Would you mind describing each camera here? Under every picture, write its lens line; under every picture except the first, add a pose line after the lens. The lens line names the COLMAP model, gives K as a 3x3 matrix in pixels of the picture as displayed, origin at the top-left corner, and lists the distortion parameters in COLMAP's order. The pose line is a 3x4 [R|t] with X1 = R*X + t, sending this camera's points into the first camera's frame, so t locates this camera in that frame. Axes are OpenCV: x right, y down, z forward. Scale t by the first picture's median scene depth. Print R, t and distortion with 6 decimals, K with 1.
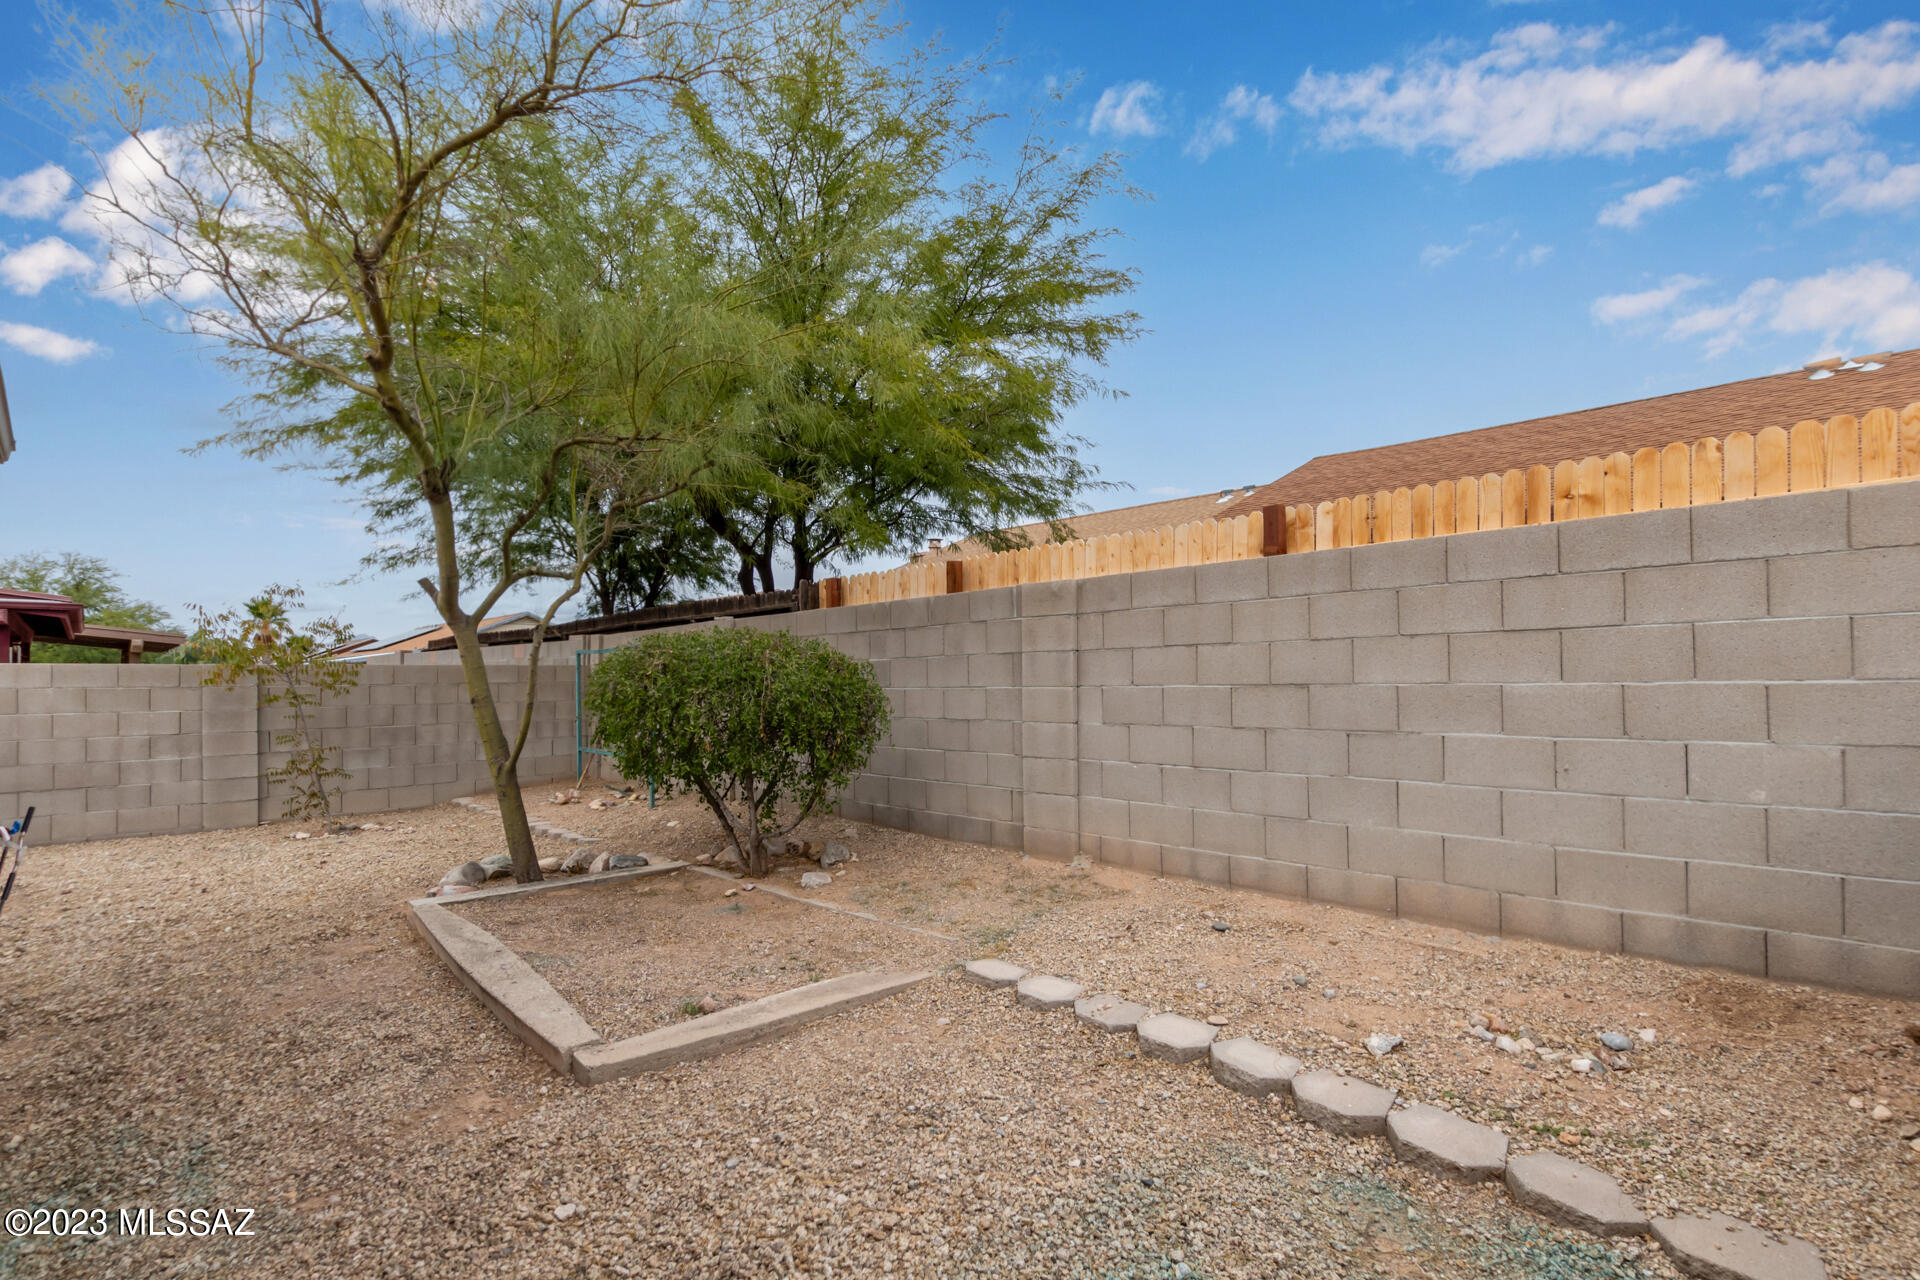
lens RADIAL K [[887.5, 0, 951.8], [0, 887.5, 657.7], [0, 0, 1]] dist [0.000730, -0.000122]
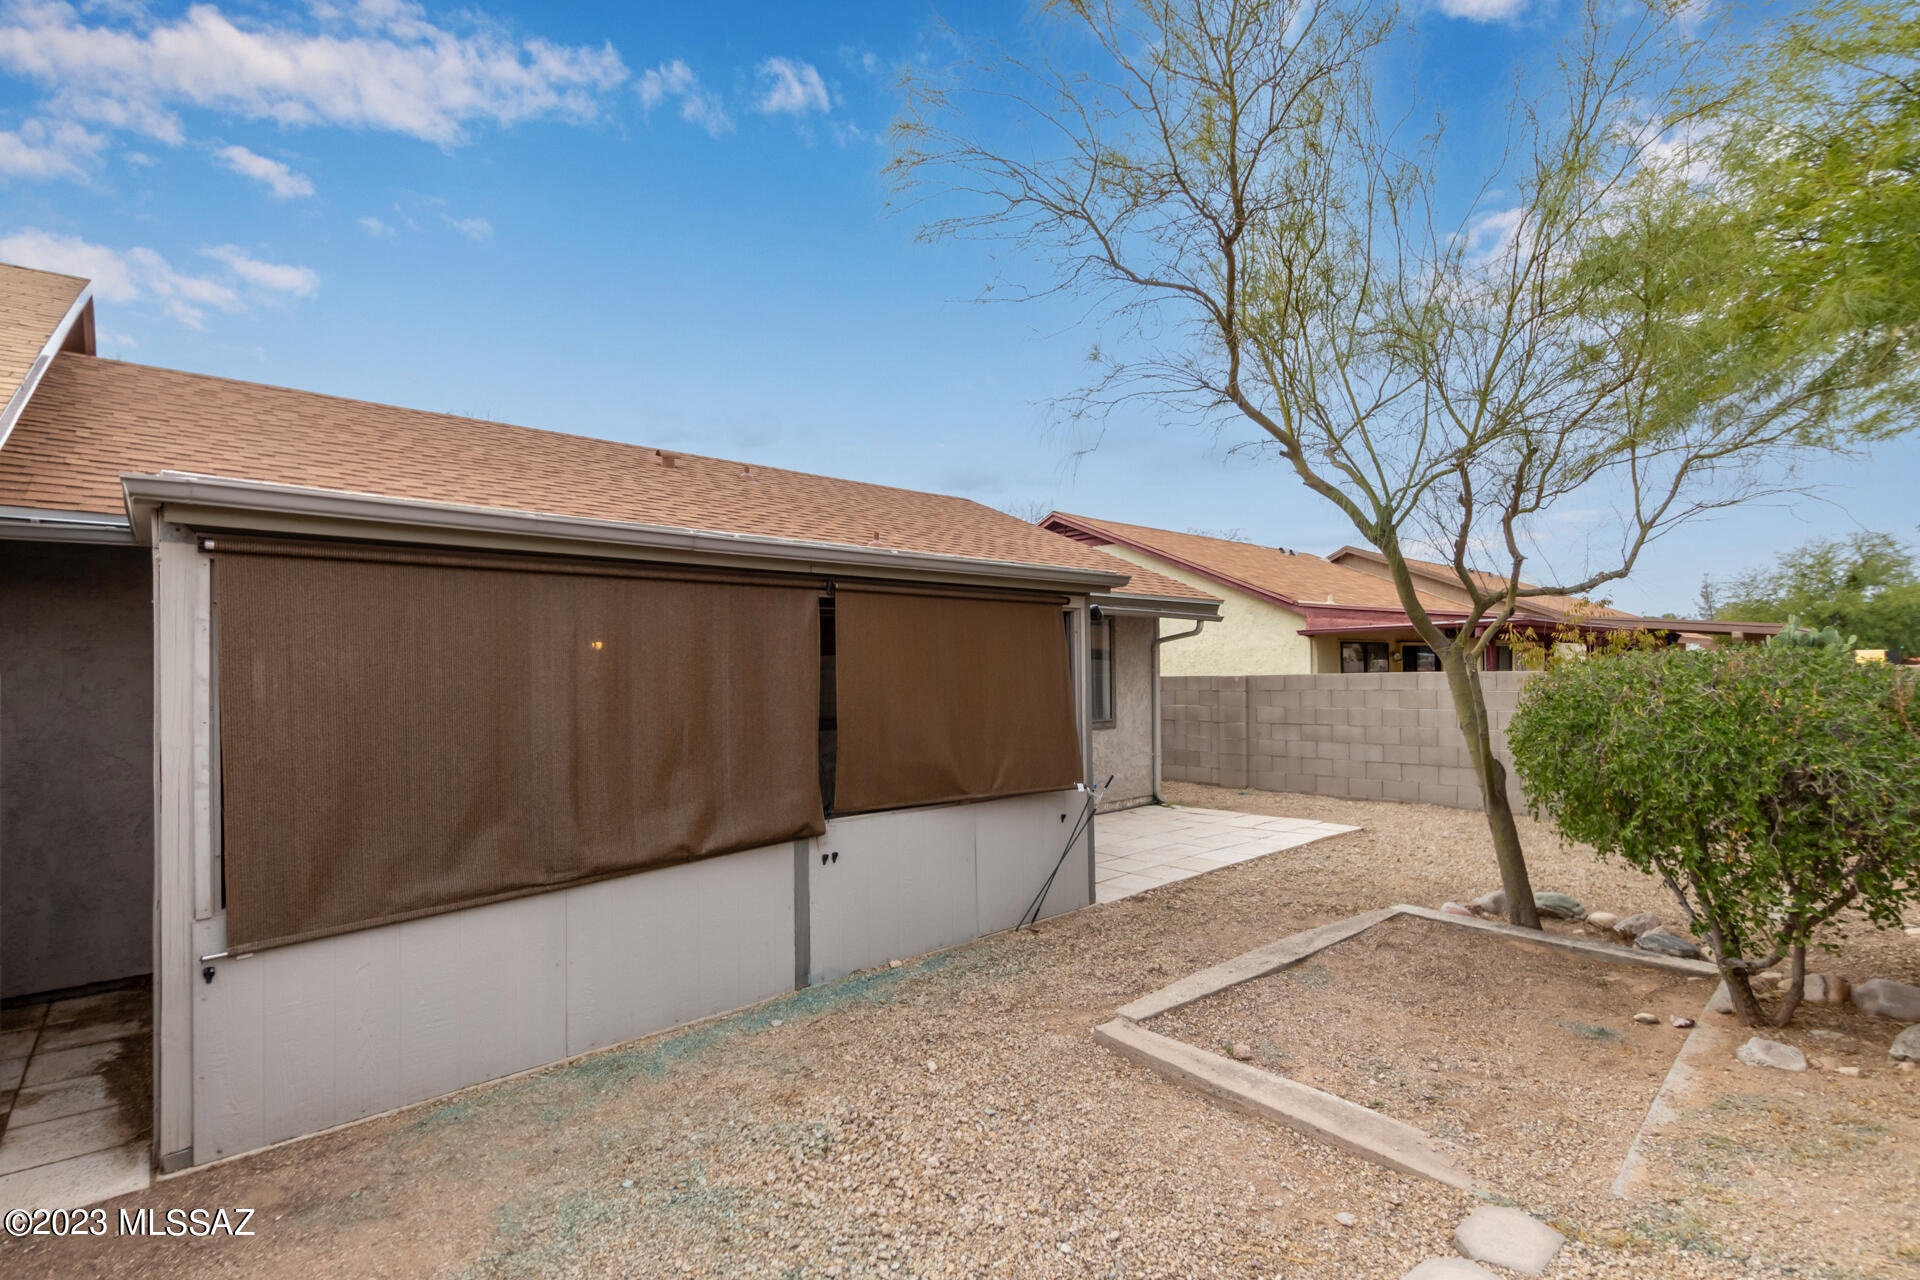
lens RADIAL K [[887.5, 0, 951.8], [0, 887.5, 657.7], [0, 0, 1]] dist [0.000730, -0.000122]
pose [[-0.055336, -0.010178, -0.998416, 0.610876], [0.037121, 0.999236, -0.012244, -0.044801], [0.997778, -0.037739, -0.054915, 0.605059]]
